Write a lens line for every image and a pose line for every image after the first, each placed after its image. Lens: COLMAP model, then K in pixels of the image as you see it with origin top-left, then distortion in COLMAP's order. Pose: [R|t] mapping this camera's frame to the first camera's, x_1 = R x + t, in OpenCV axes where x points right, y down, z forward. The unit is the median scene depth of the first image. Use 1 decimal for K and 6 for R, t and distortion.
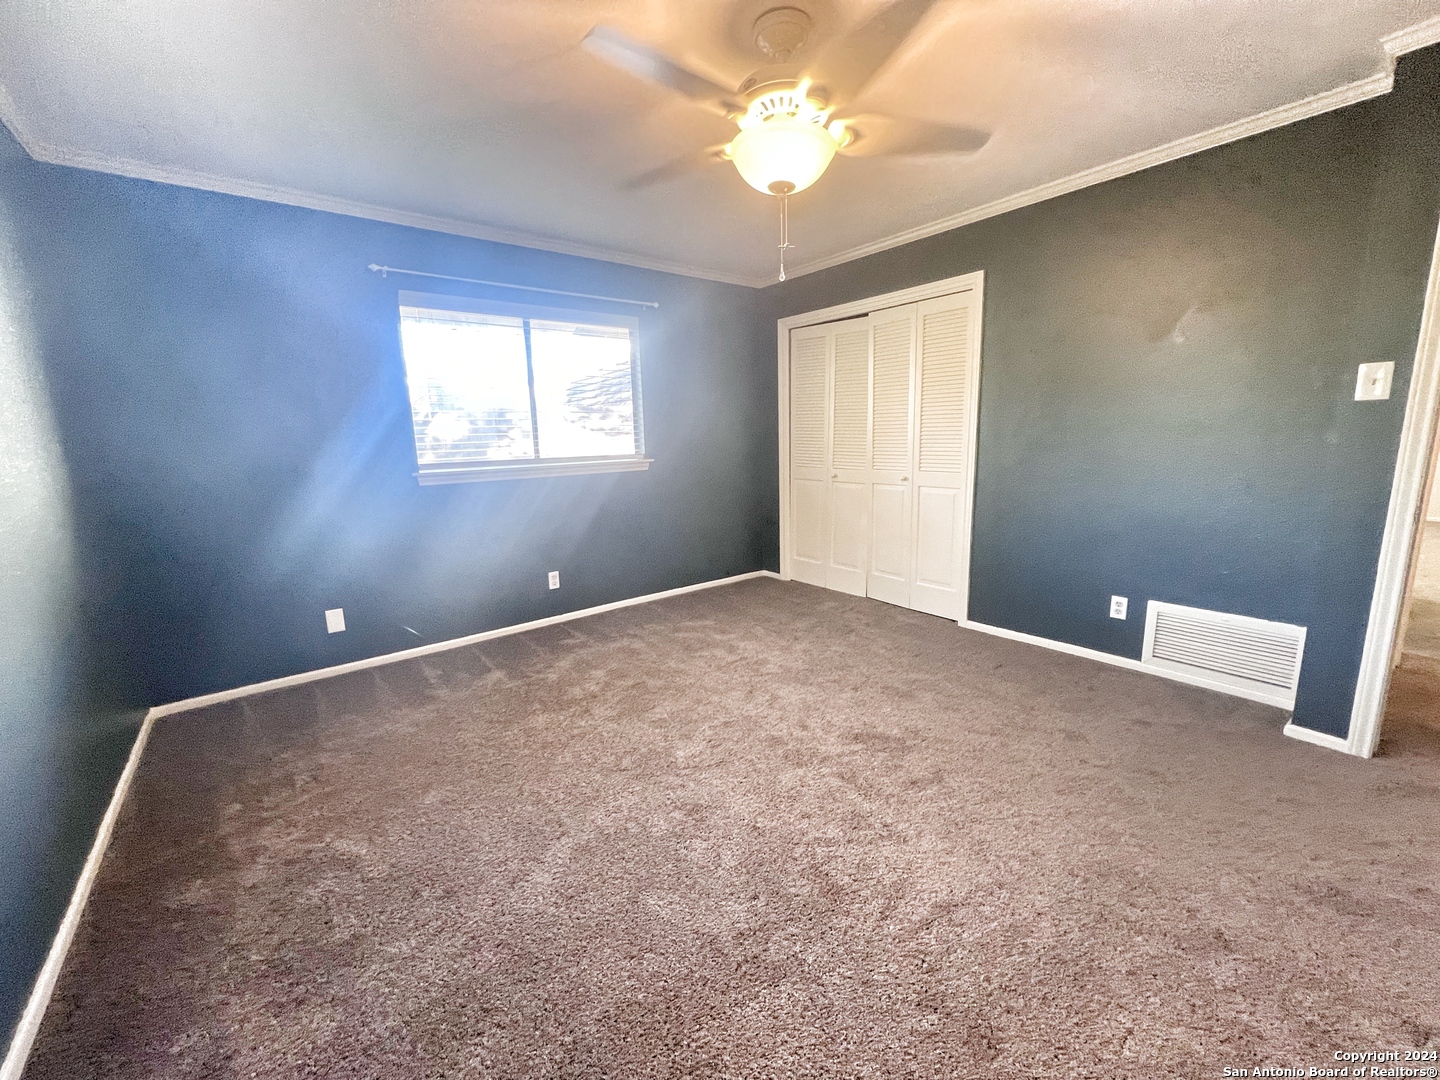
lens RADIAL K [[577.4, 0, 717.7], [0, 577.4, 536.1], [0, 0, 1]] dist [-0.002181, -0.000127]
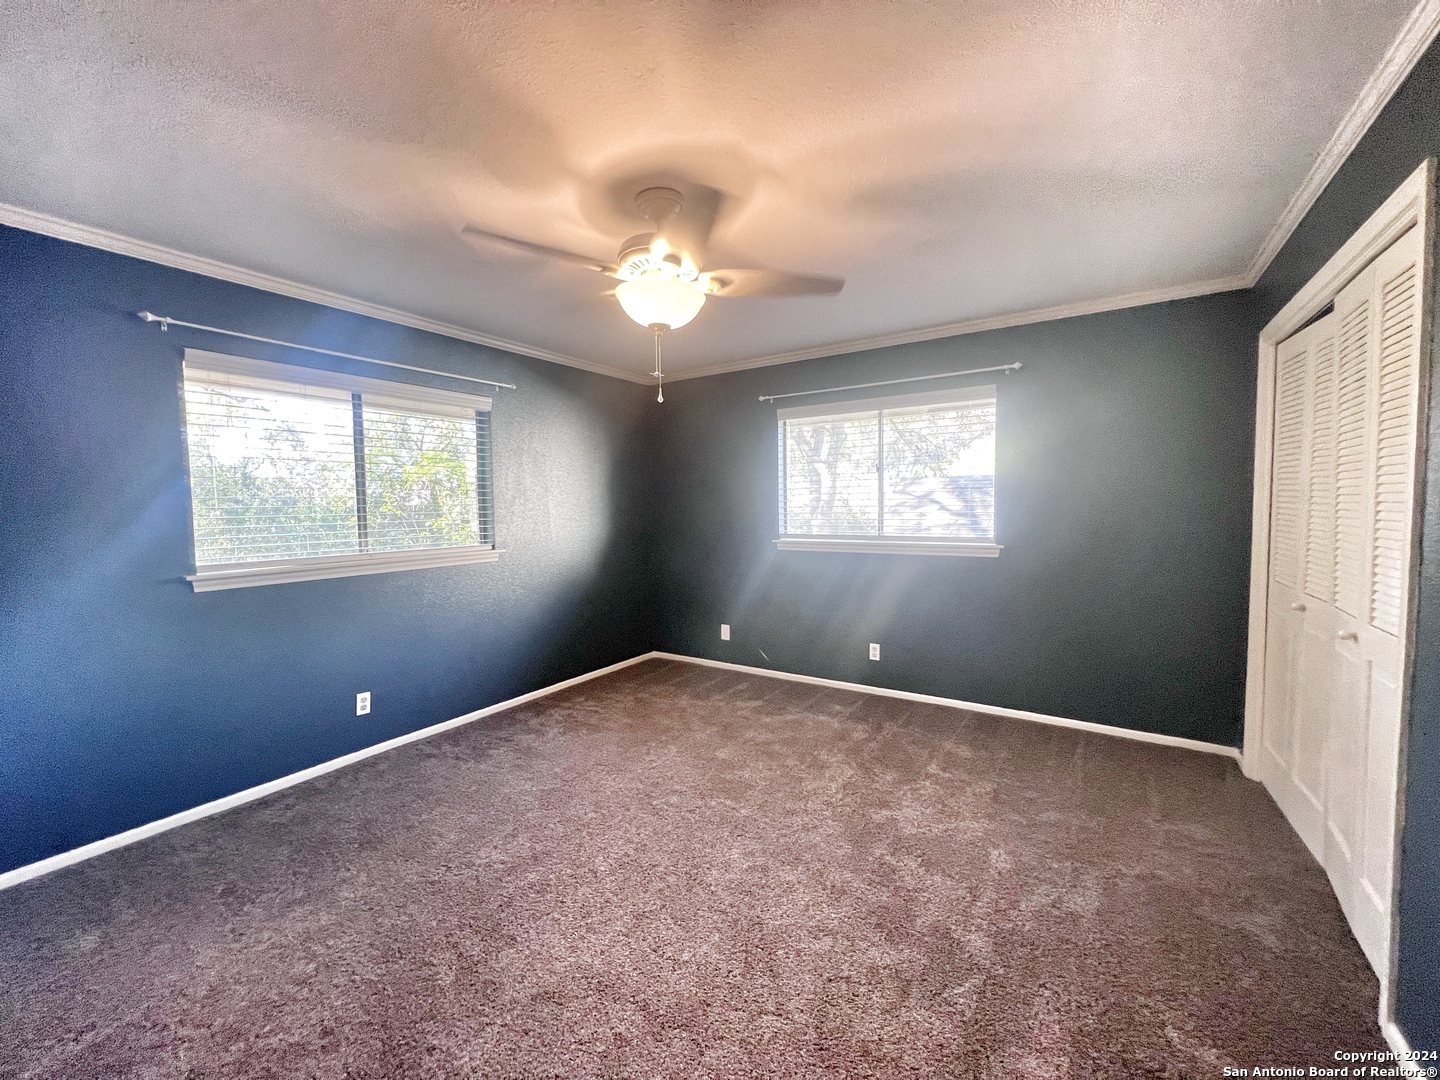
lens RADIAL K [[577.4, 0, 717.7], [0, 577.4, 536.1], [0, 0, 1]] dist [-0.002181, -0.000127]
pose [[0.309711, 0.073872, -0.947957, 0.755324], [-0.162733, 0.986385, 0.023700, -0.136049], [0.936802, 0.146924, 0.317515, 0.472346]]
